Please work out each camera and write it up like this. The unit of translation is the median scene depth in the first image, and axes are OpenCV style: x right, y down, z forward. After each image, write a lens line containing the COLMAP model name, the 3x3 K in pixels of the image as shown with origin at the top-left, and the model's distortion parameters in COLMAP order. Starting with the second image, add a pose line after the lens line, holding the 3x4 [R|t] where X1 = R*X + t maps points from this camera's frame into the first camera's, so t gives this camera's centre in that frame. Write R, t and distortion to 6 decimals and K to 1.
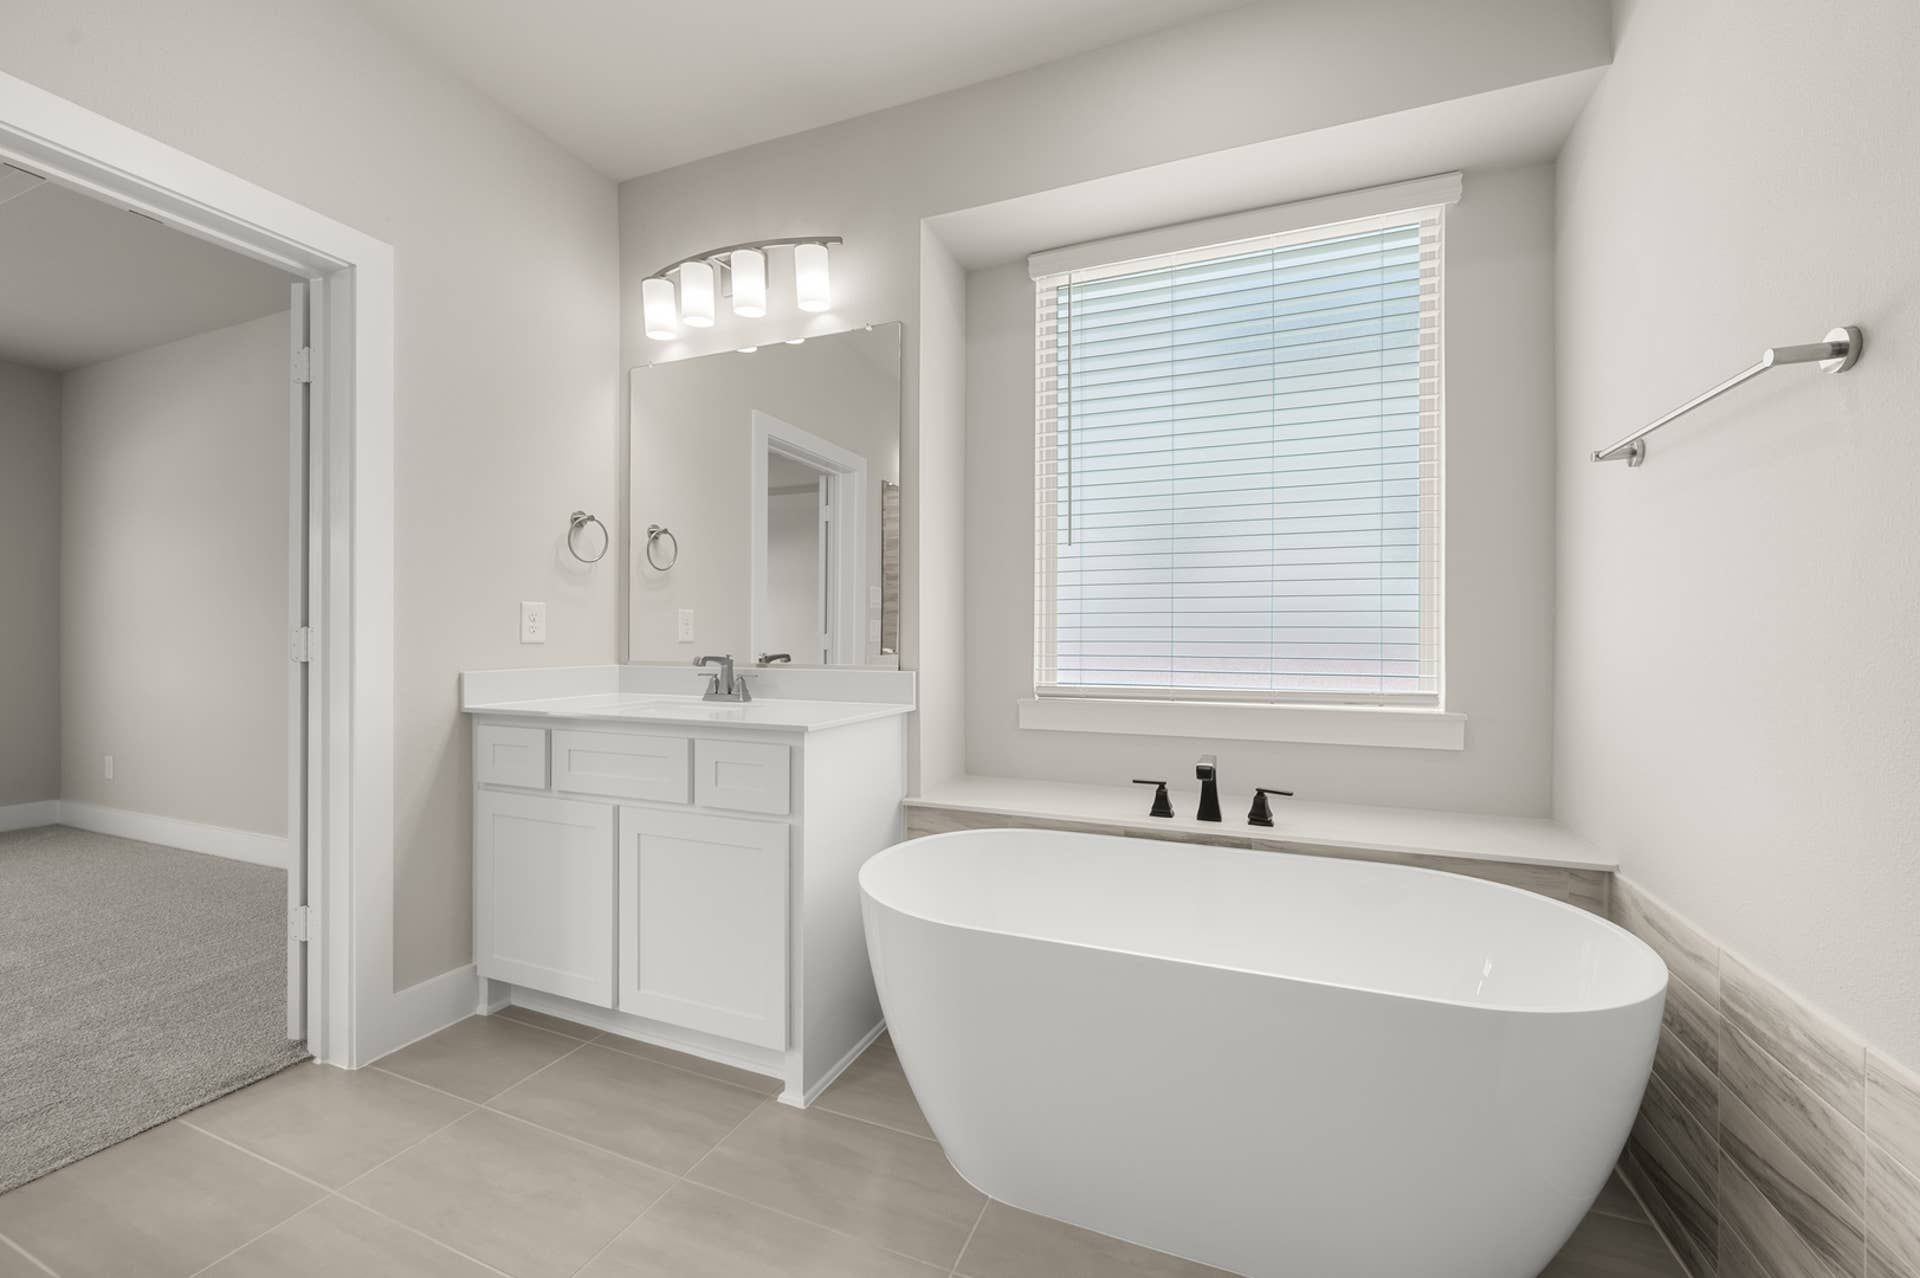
lens RADIAL K [[756.1, 0, 961.9], [0, 756.1, 634.2], [0, 0, 1]] dist [0.000940, 0.000200]
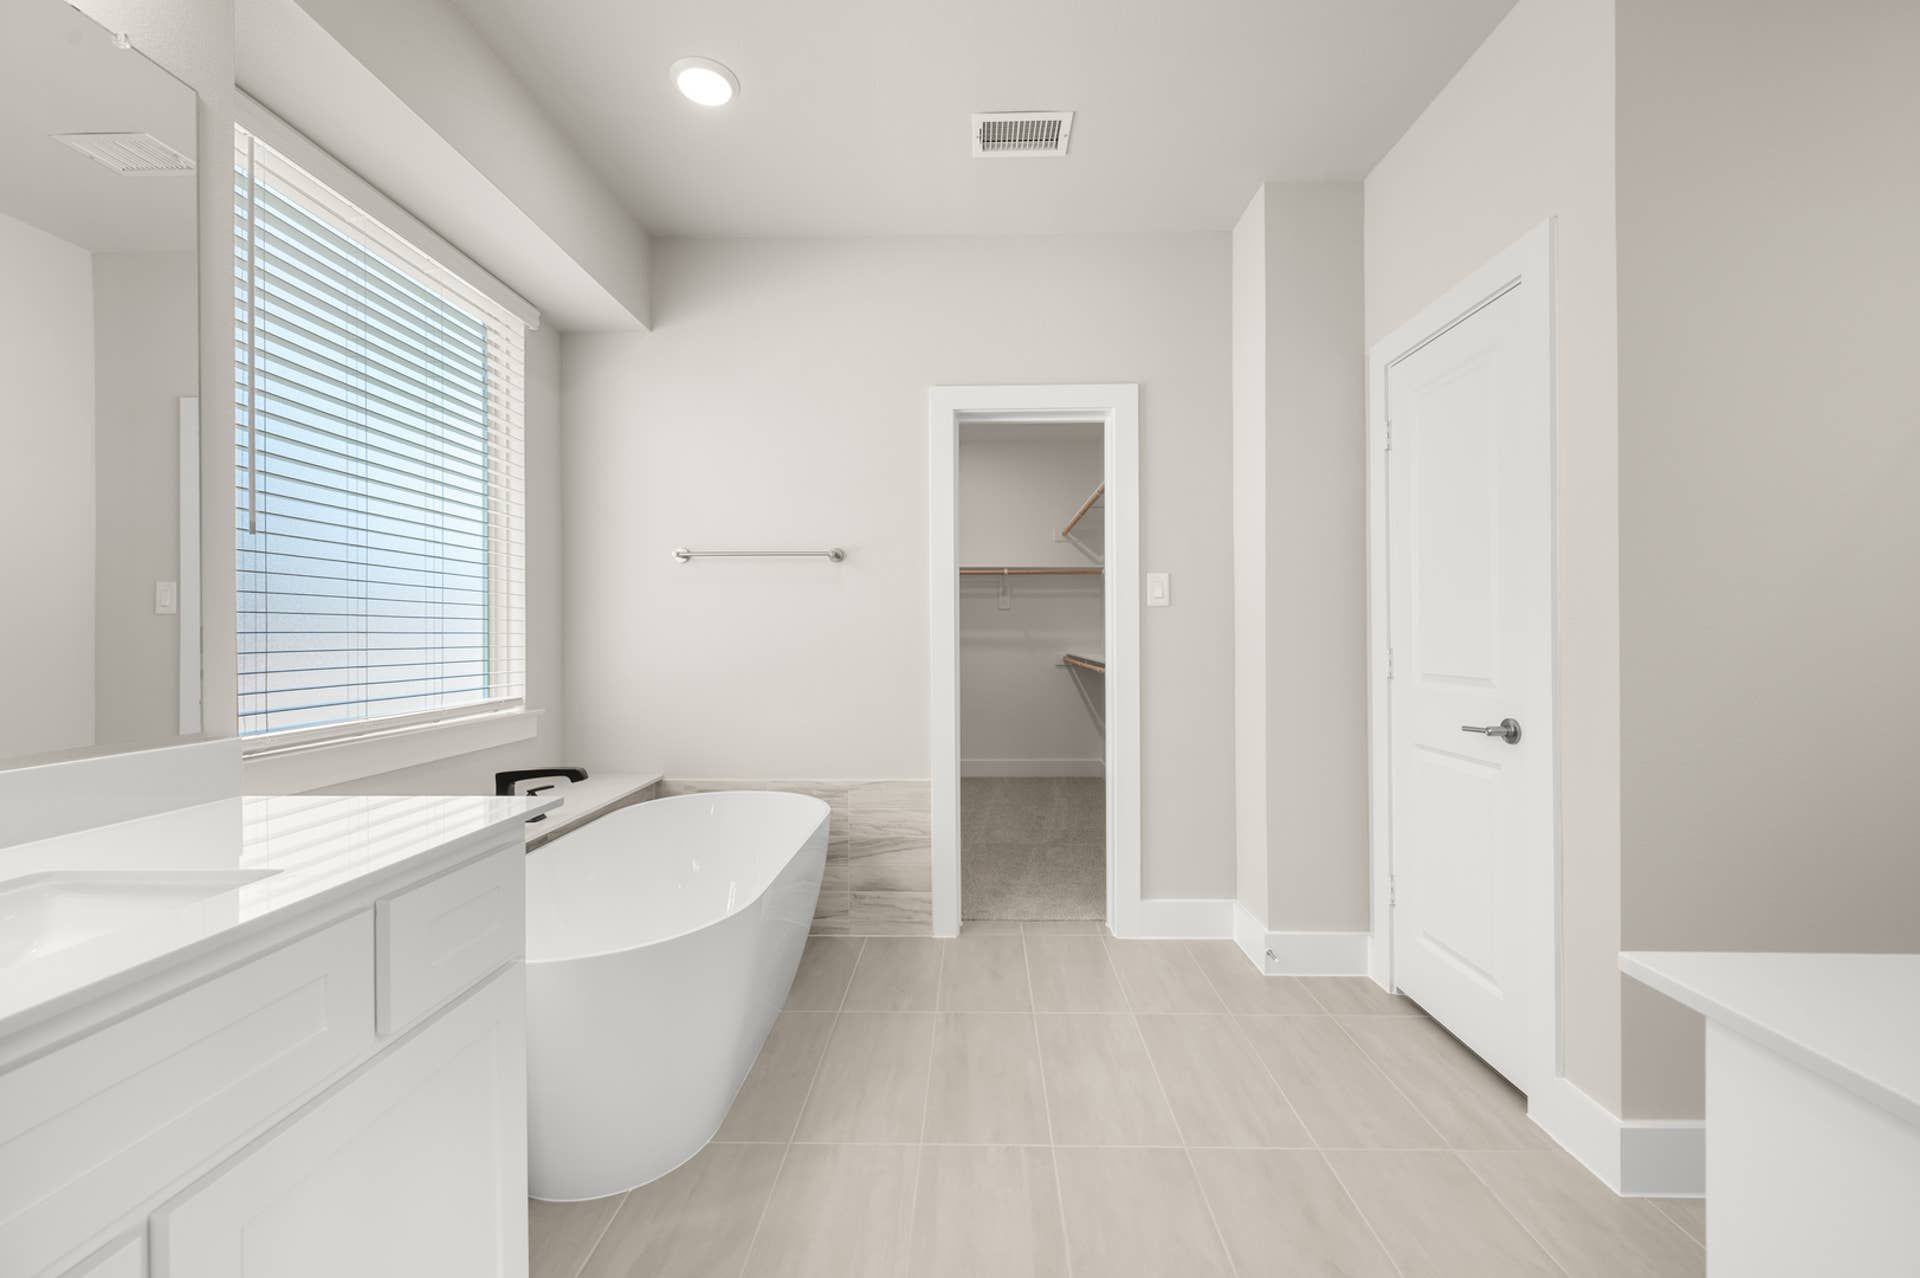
lens RADIAL K [[756.1, 0, 961.9], [0, 756.1, 634.2], [0, 0, 1]] dist [0.000940, 0.000200]
pose [[-0.360266, 0.001354, 0.932849, -0.847616], [-0.000319, 0.999999, -0.001574, -0.029229], [-0.932850, -0.000864, -0.360265, 0.746272]]
